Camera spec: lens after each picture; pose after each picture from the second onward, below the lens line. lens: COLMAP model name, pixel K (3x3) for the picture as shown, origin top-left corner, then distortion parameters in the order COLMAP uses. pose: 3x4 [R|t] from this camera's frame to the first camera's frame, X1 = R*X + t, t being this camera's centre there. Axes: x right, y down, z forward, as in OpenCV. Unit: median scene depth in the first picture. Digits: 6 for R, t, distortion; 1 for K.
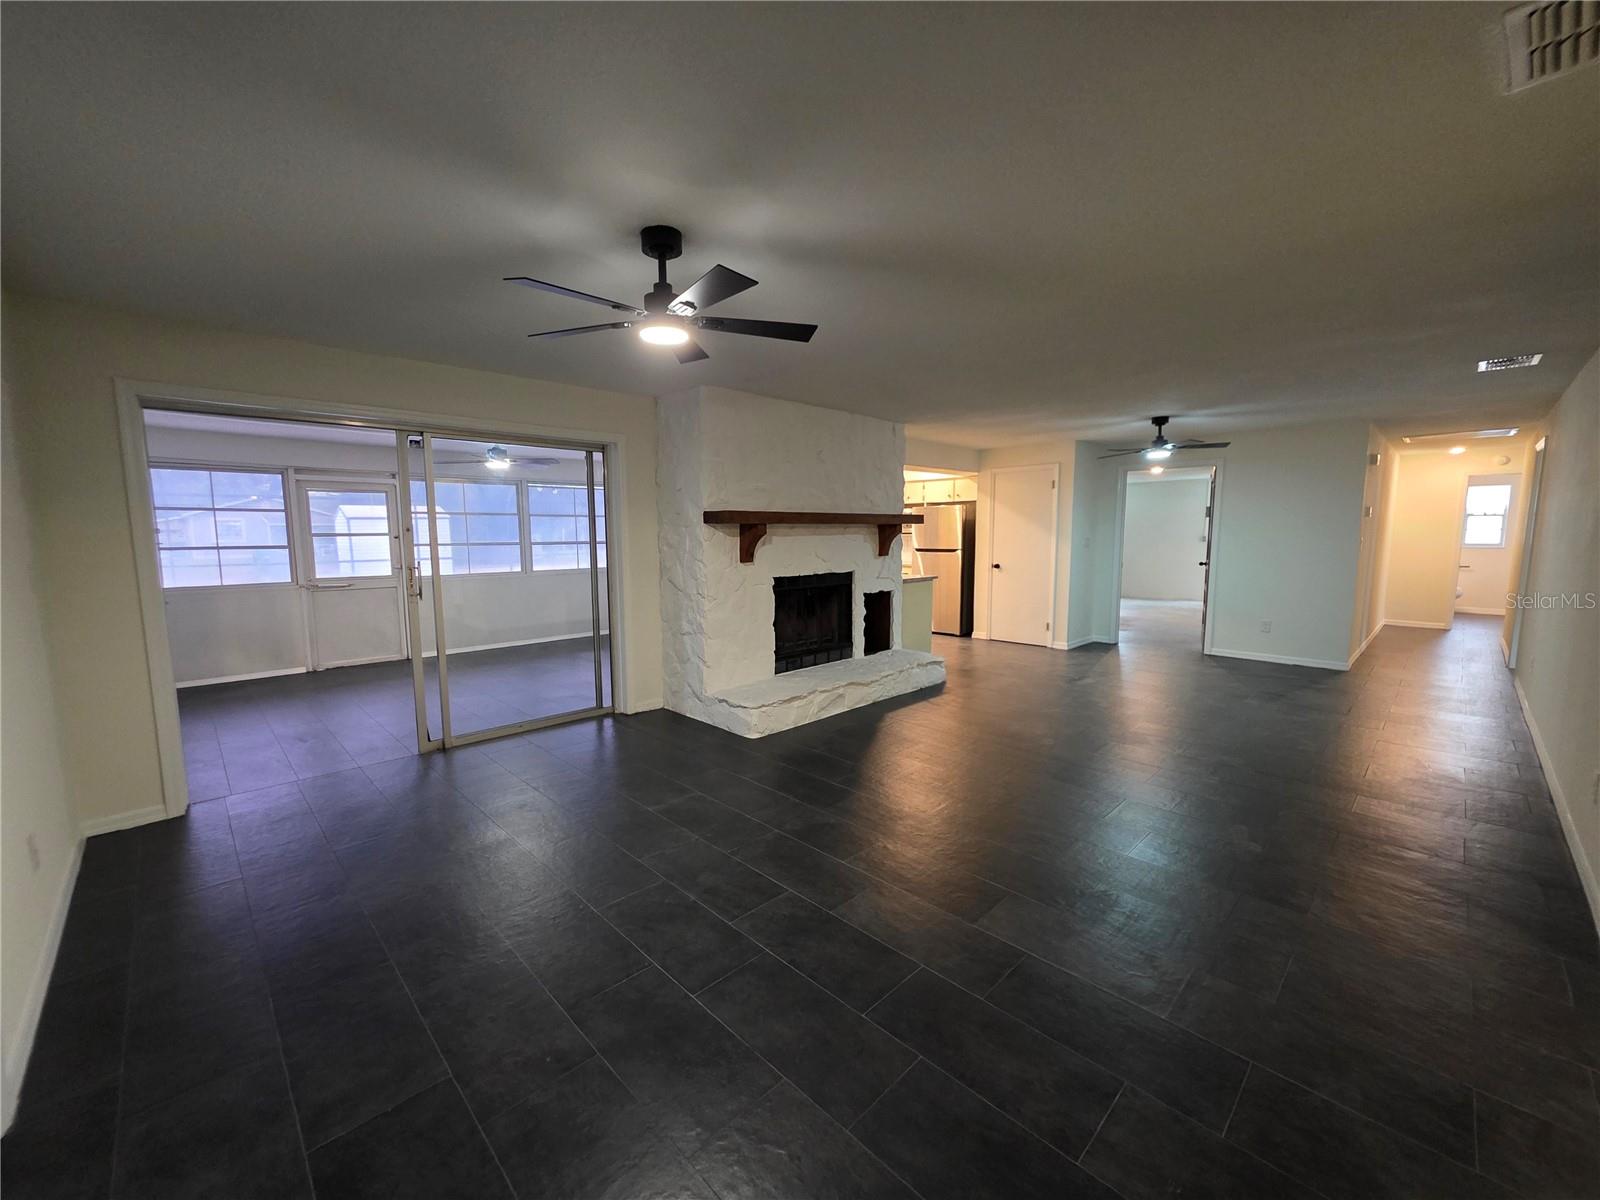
lens RADIAL K [[643.3, 0, 790.0], [0, 643.3, 603.5], [0, 0, 1]] dist [0.003233, -0.000088]
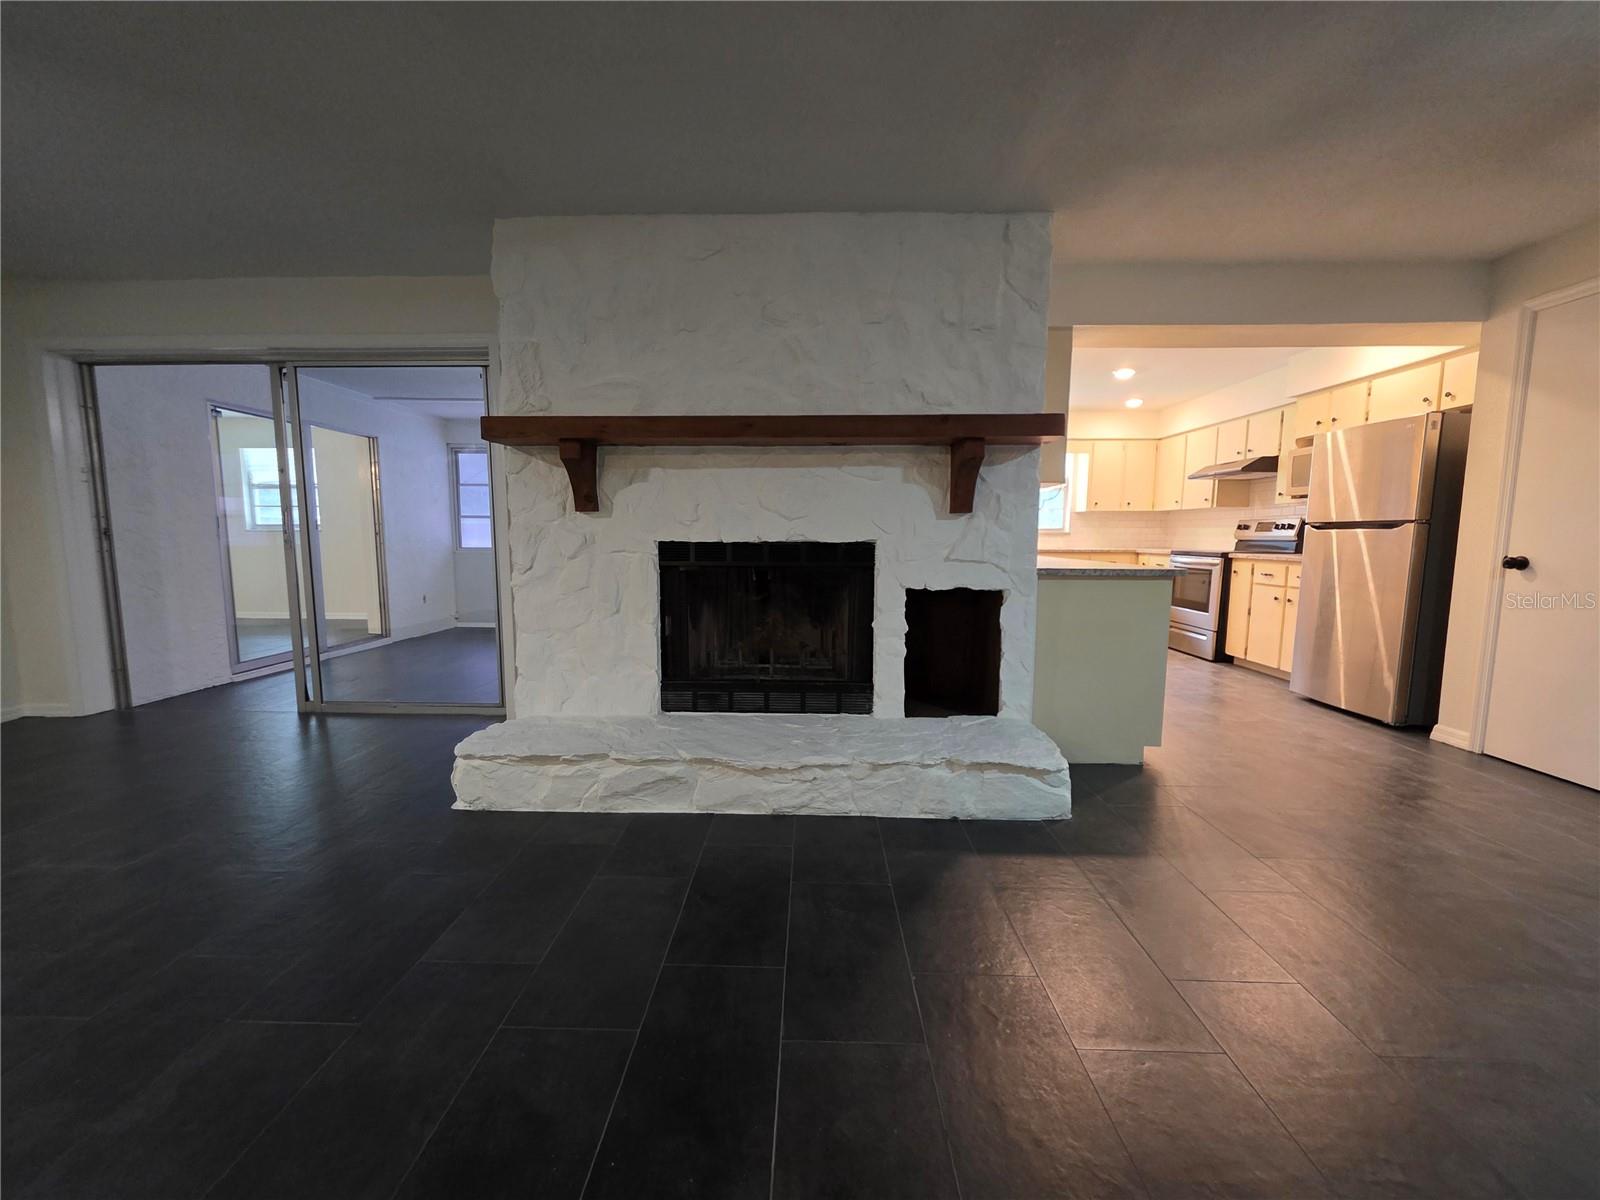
lens RADIAL K [[643.3, 0, 790.0], [0, 643.3, 603.5], [0, 0, 1]] dist [0.003233, -0.000088]
pose [[0.694840, 0.086584, -0.713933, 0.414580], [-0.090106, 0.995385, 0.033022, -0.013199], [0.713497, 0.041385, 0.699435, 0.613793]]
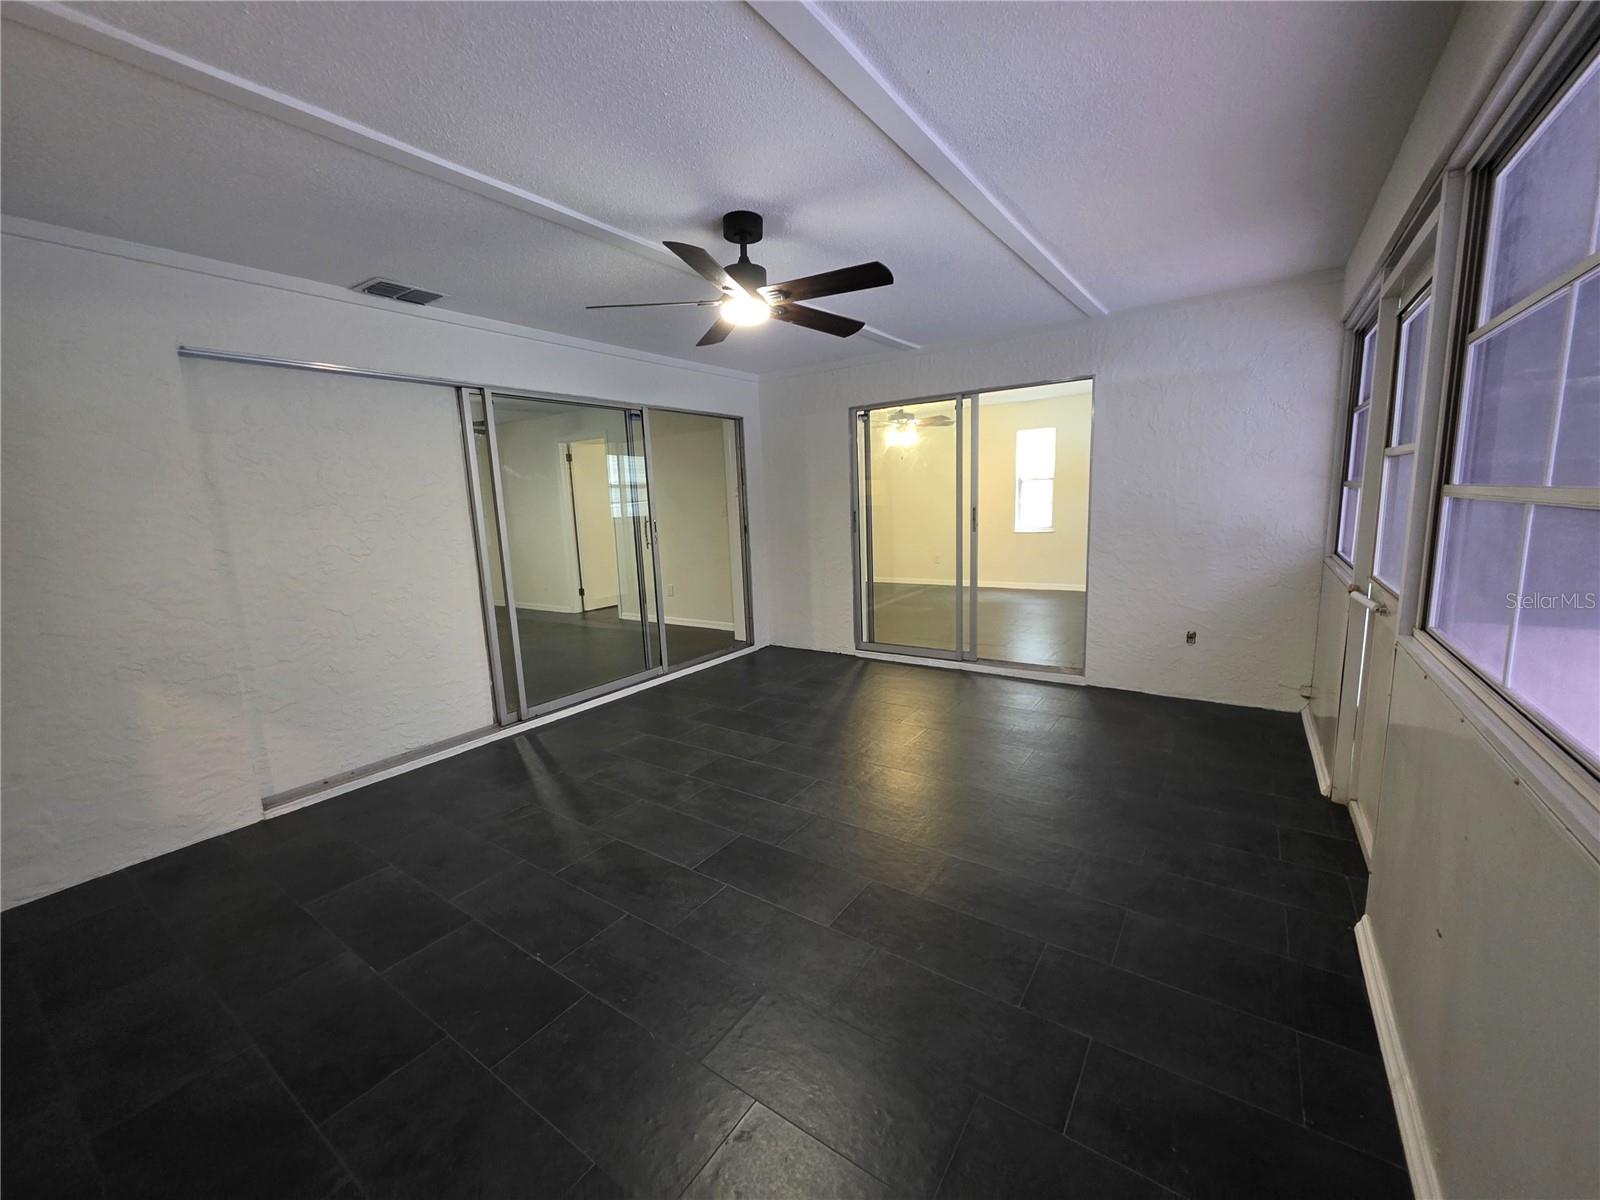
lens RADIAL K [[643.3, 0, 790.0], [0, 643.3, 603.5], [0, 0, 1]] dist [0.003233, -0.000088]
pose [[-0.980591, 0.080154, -0.178931, -0.431549], [0.030163, 0.963426, 0.266272, -0.148370], [0.193729, 0.255706, -0.947145, 1.537531]]
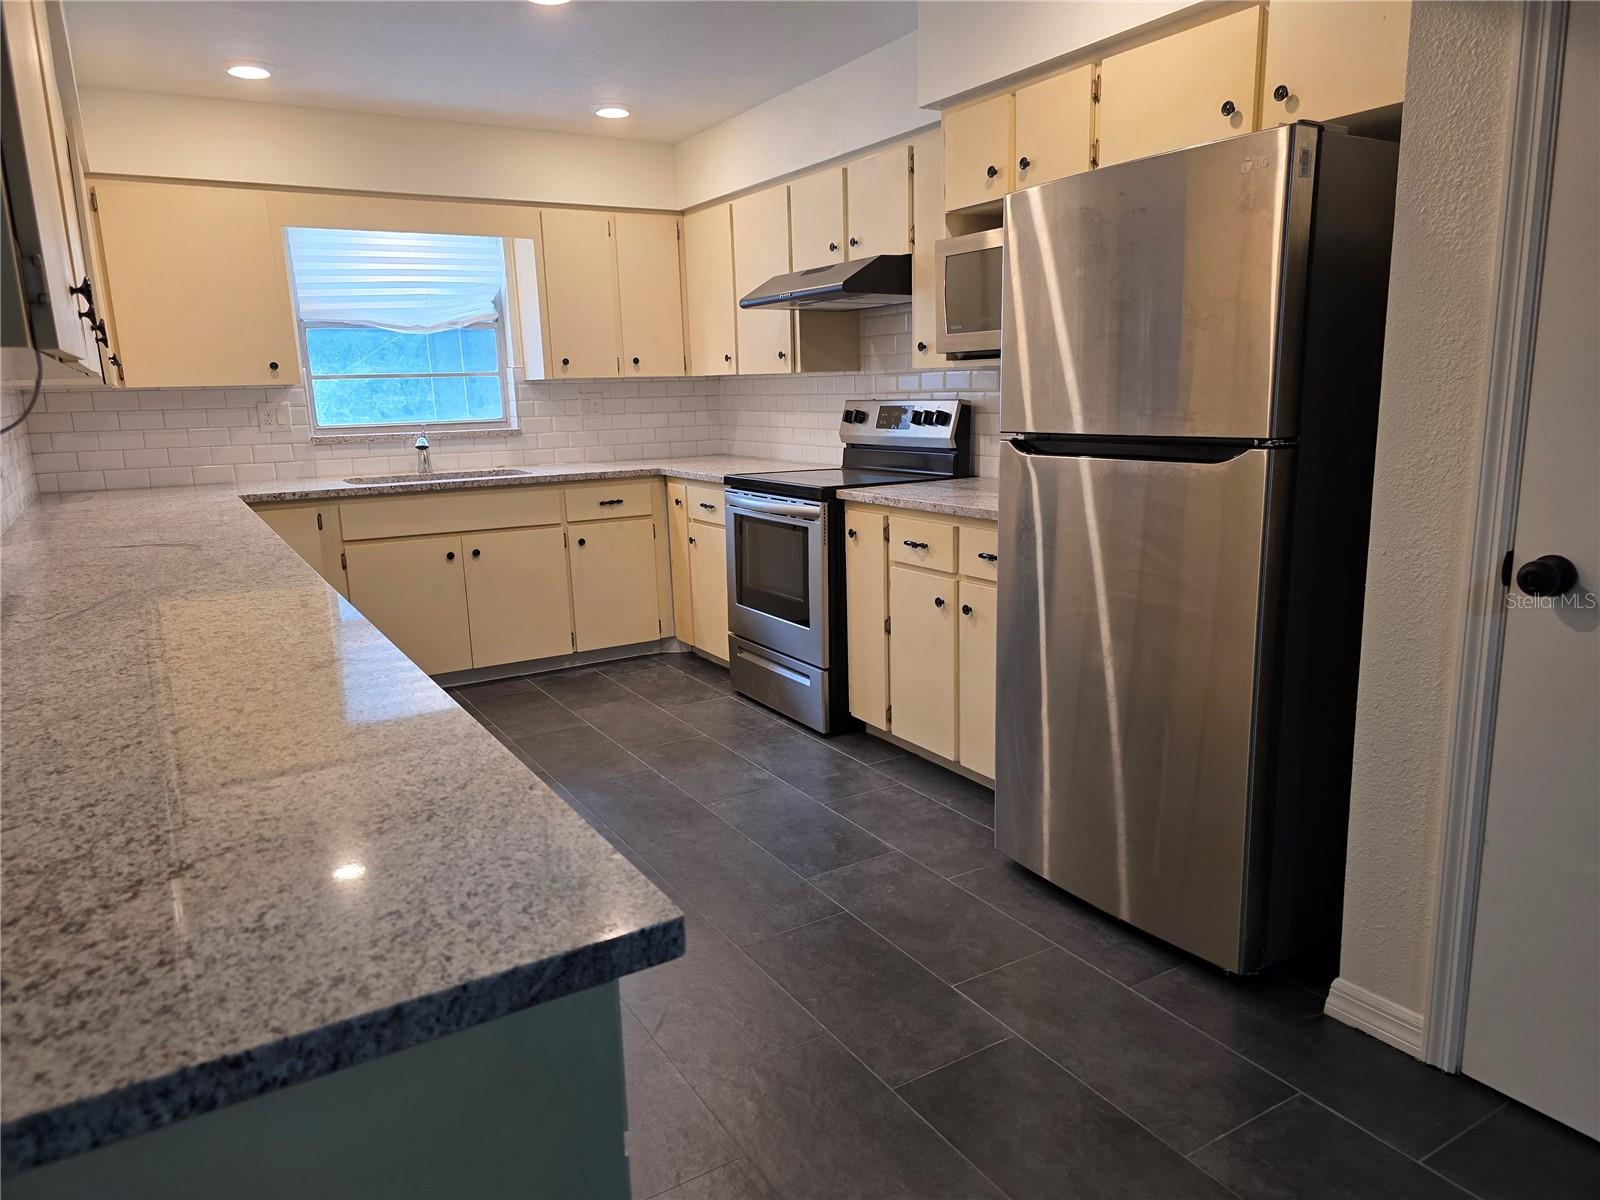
lens RADIAL K [[1070.0, 0, 804.1], [0, 1070.0, 602.0], [0, 0, 1]] dist [0.066924, -0.063404]
pose [[0.975468, 0.022857, -0.218950, 0.312935], [-0.002800, 0.995803, 0.091483, -0.100935], [0.220122, -0.088626, 0.971438, 1.054834]]
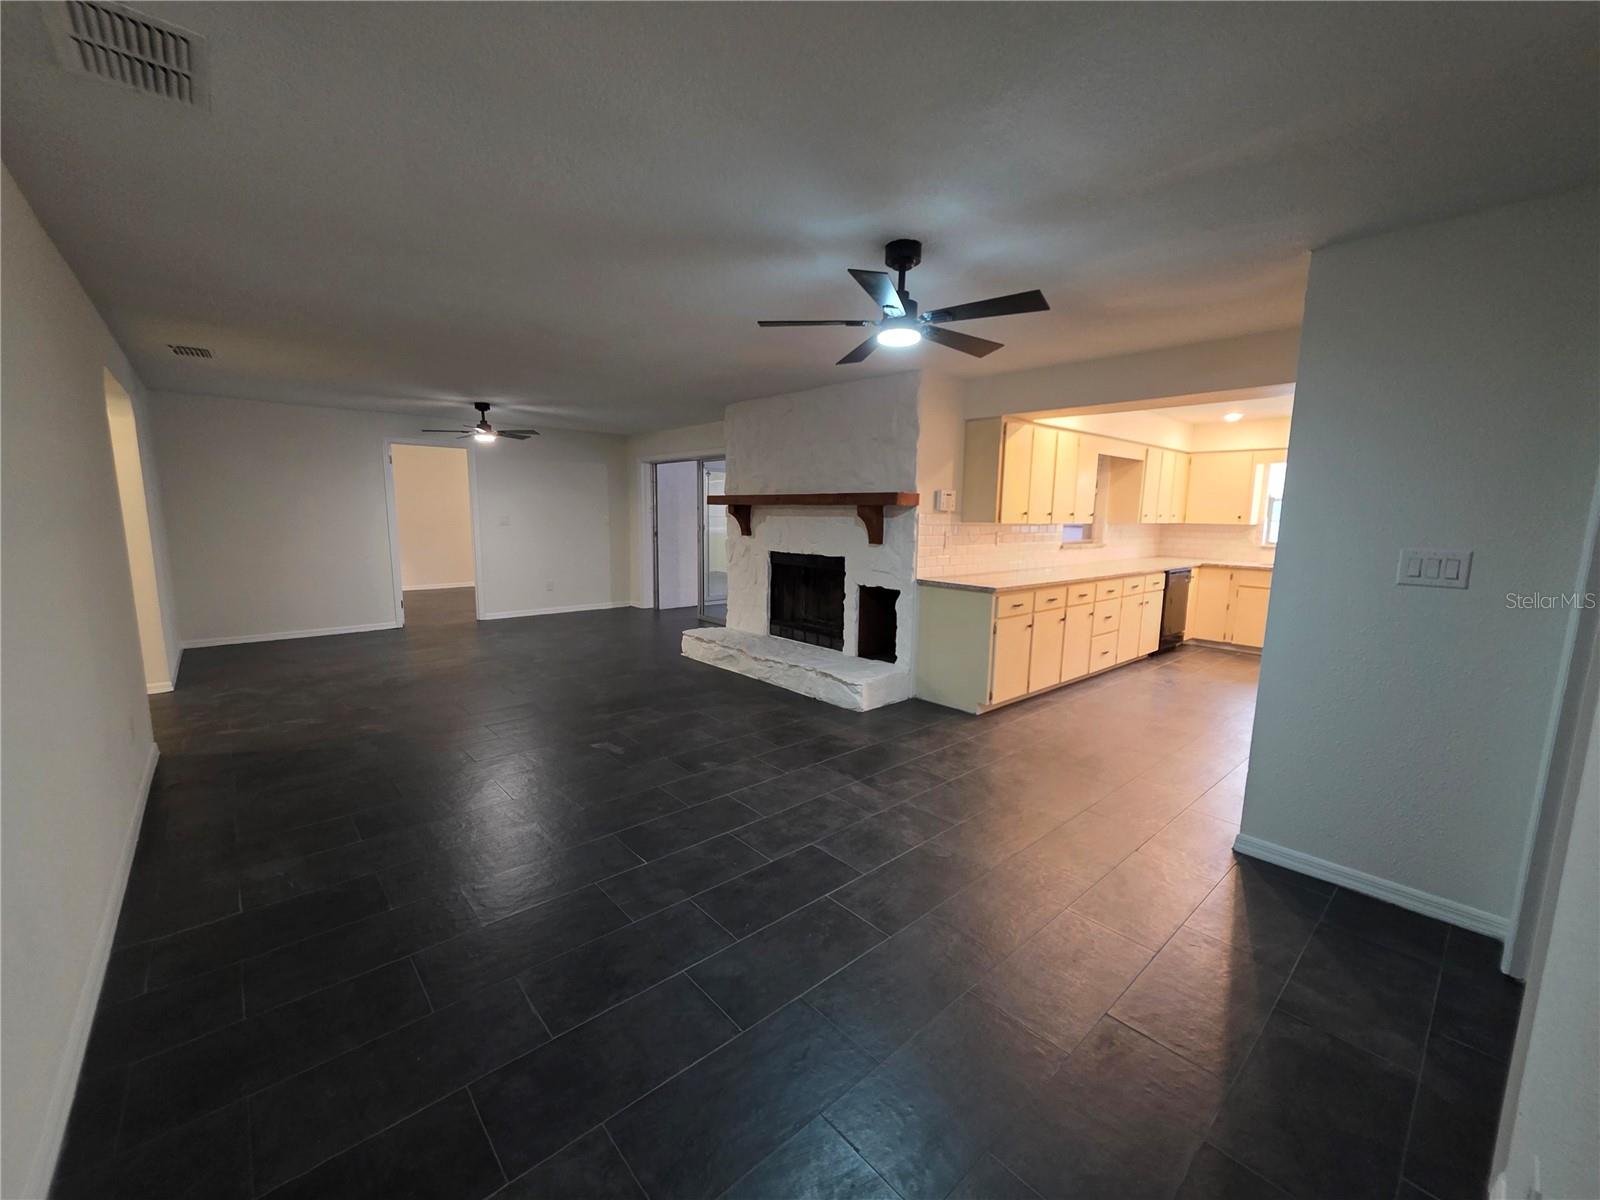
lens RADIAL K [[648.8, 0, 790.1], [0, 648.8, 606.5], [0, 0, 1]] dist [0.010464, -0.000040]
pose [[-0.047961, 0.151491, -0.987294, 1.024811], [-0.127800, 0.979377, 0.156484, -0.116133], [0.990640, 0.133681, -0.027612, 0.965090]]
